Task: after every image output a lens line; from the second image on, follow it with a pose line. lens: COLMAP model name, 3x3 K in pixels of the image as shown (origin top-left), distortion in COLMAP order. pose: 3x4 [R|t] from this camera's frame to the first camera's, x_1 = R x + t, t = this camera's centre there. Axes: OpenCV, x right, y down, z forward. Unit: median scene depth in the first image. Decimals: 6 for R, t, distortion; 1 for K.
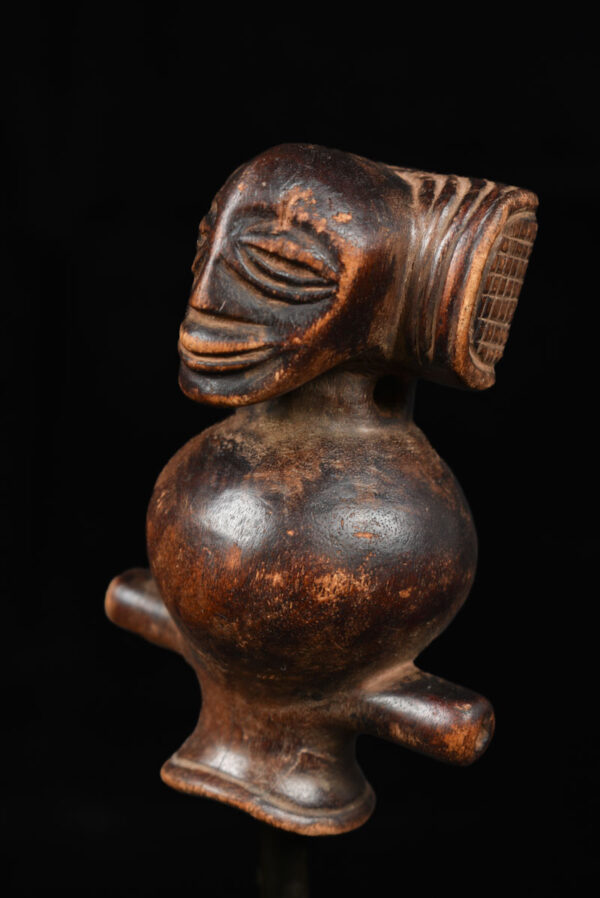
lens RADIAL K [[2010.9, 0, 300.0], [0, 2010.9, 449.0], [0, 0, 1]] dist [0.091023, 0.018927]
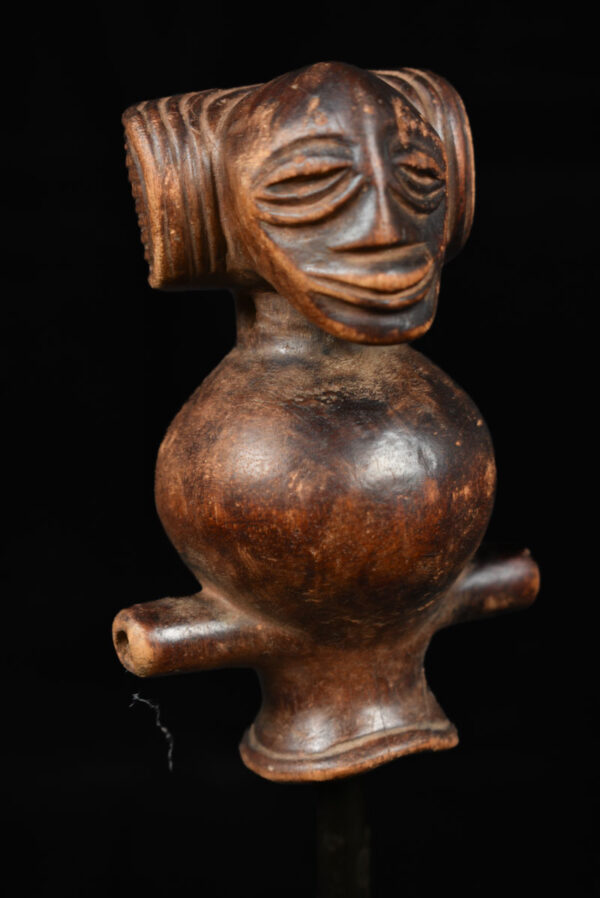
lens RADIAL K [[2010.9, 0, 300.0], [0, 2010.9, 449.0], [0, 0, 1]] dist [0.091023, 0.018927]
pose [[0.476205, -0.348773, 0.807209, -0.835859], [0.331472, 0.921458, 0.202588, -0.180571], [-0.814466, 0.171094, 0.554412, 0.517691]]
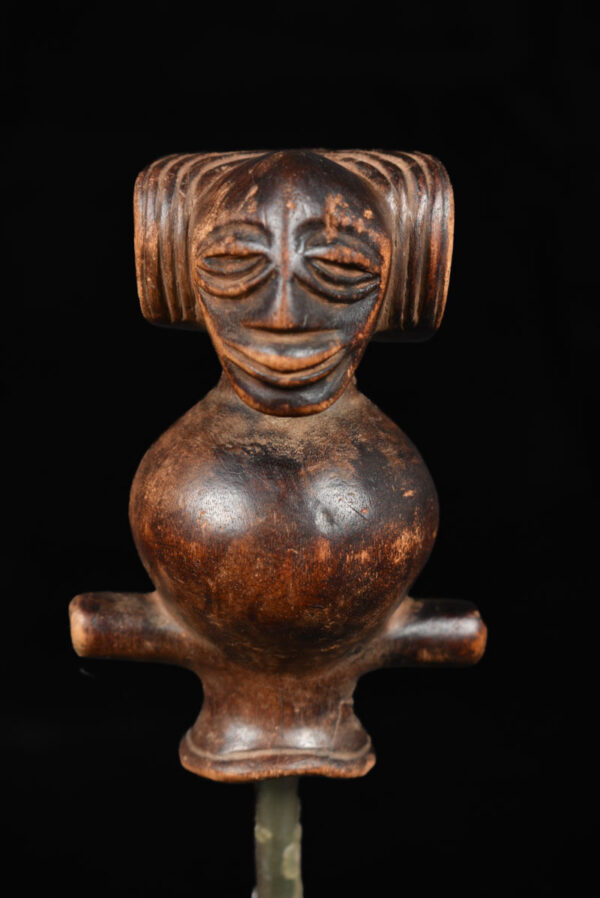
lens RADIAL K [[2010.9, 0, 300.0], [0, 2010.9, 449.0], [0, 0, 1]] dist [0.091023, 0.018927]
pose [[0.759460, -0.275276, 0.589444, -0.654238], [0.218891, 0.961362, 0.166939, -0.176900], [-0.612624, 0.002240, 0.790372, 0.172414]]
